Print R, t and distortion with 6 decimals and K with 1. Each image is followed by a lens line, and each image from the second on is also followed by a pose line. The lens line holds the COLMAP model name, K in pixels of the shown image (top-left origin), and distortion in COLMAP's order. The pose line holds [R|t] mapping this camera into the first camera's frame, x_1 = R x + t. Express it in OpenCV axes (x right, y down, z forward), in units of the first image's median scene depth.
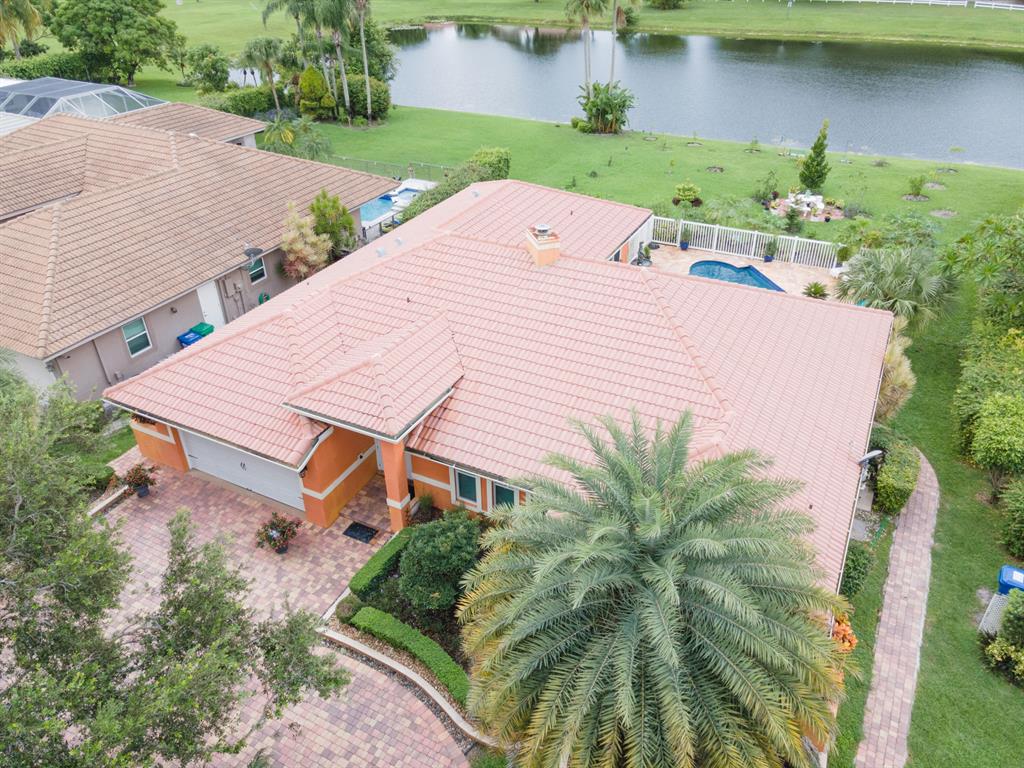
lens RADIAL K [[738.8, 0, 512.0], [0, 738.8, 384.0], [0, 0, 1]] dist [0.033306, 0.005554]
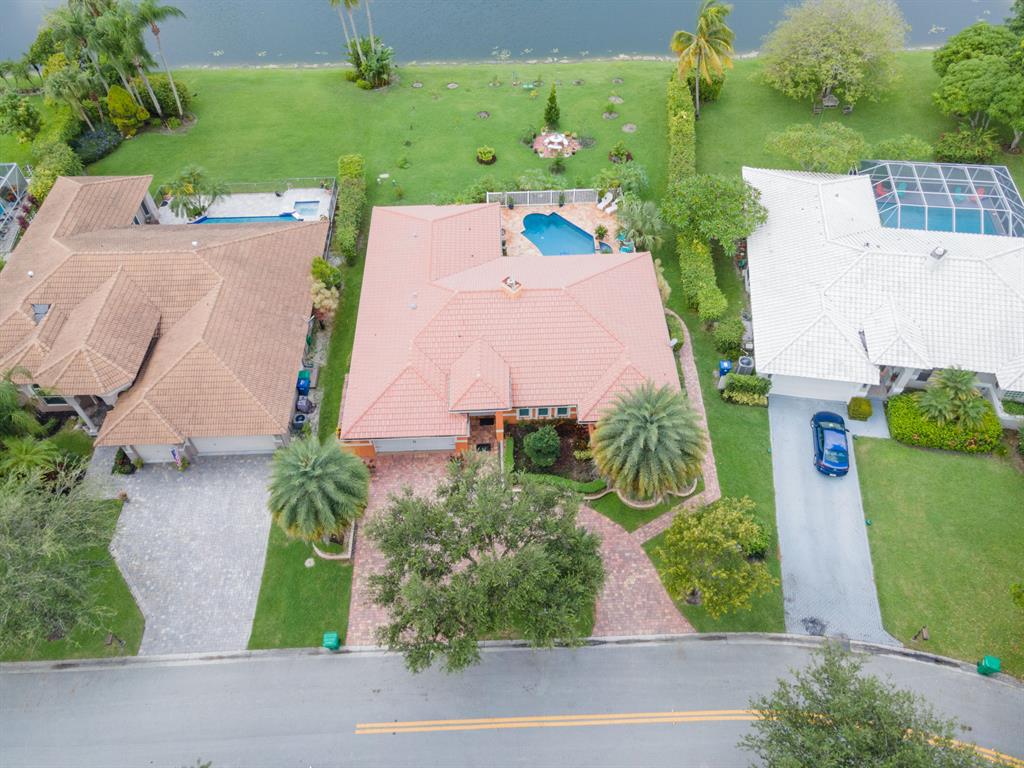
lens RADIAL K [[738.8, 0, 512.0], [0, 738.8, 384.0], [0, 0, 1]] dist [0.033306, 0.005554]
pose [[0.872668, -0.372871, 0.315305, -0.501282], [0.263712, 0.903311, 0.338356, -0.457343], [-0.410981, -0.212123, 0.886622, -0.614600]]
